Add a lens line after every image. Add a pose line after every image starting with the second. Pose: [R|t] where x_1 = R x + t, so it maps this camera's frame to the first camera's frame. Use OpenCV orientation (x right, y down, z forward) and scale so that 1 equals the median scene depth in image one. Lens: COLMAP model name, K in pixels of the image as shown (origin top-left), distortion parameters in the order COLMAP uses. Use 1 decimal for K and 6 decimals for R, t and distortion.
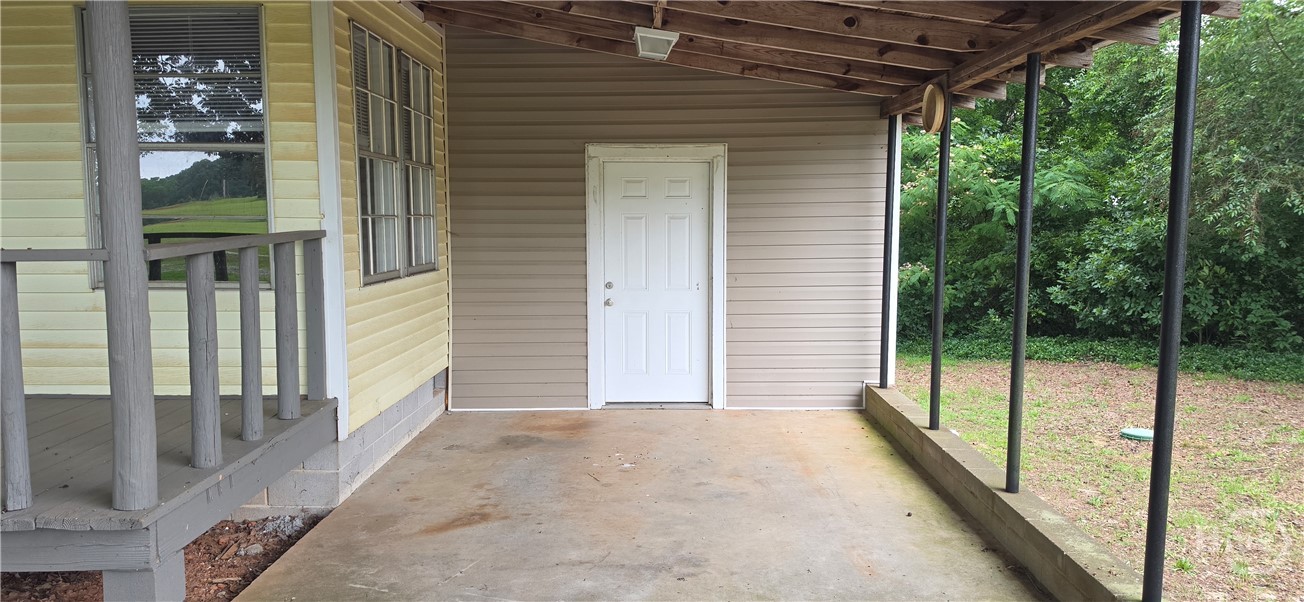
lens RADIAL K [[895.8, 0, 657.2], [0, 895.8, 308.9], [0, 0, 1]] dist [-0.006475, -0.006407]
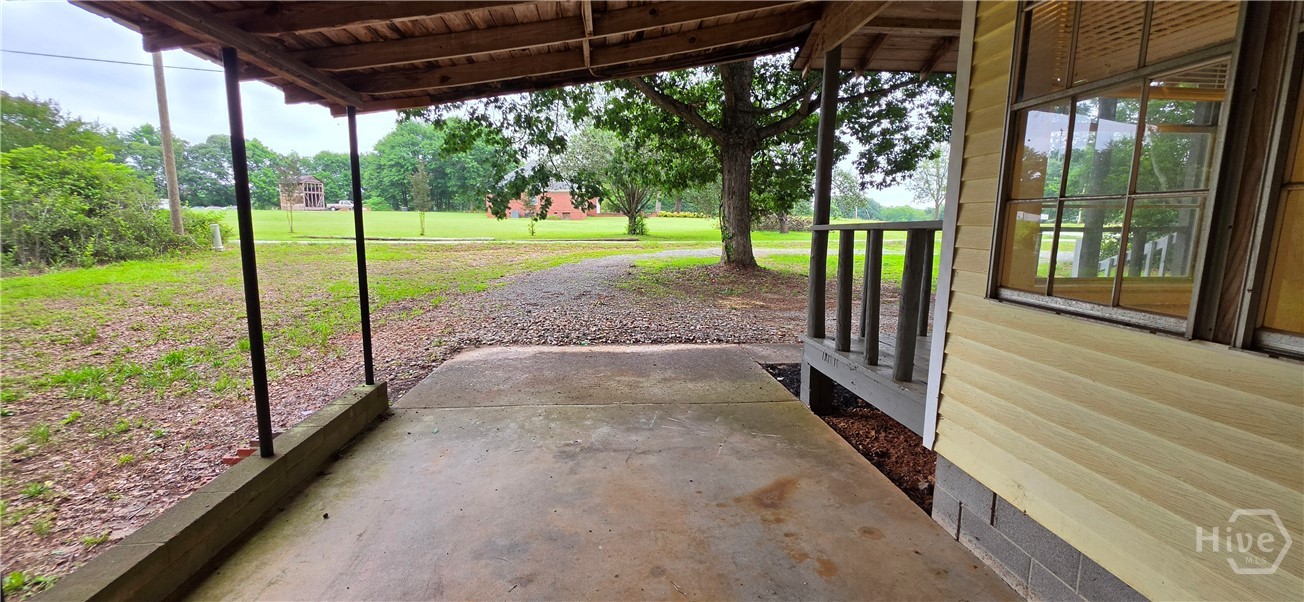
lens RADIAL K [[531.2, 0, 648.3], [0, 531.2, 298.8], [0, 0, 1]] dist [-0.001607, -0.000074]
pose [[-0.995157, 0.010817, -0.097704, -0.010209], [-0.013344, 0.969860, 0.243296, -0.144261], [0.097391, 0.243422, -0.965019, 1.575501]]
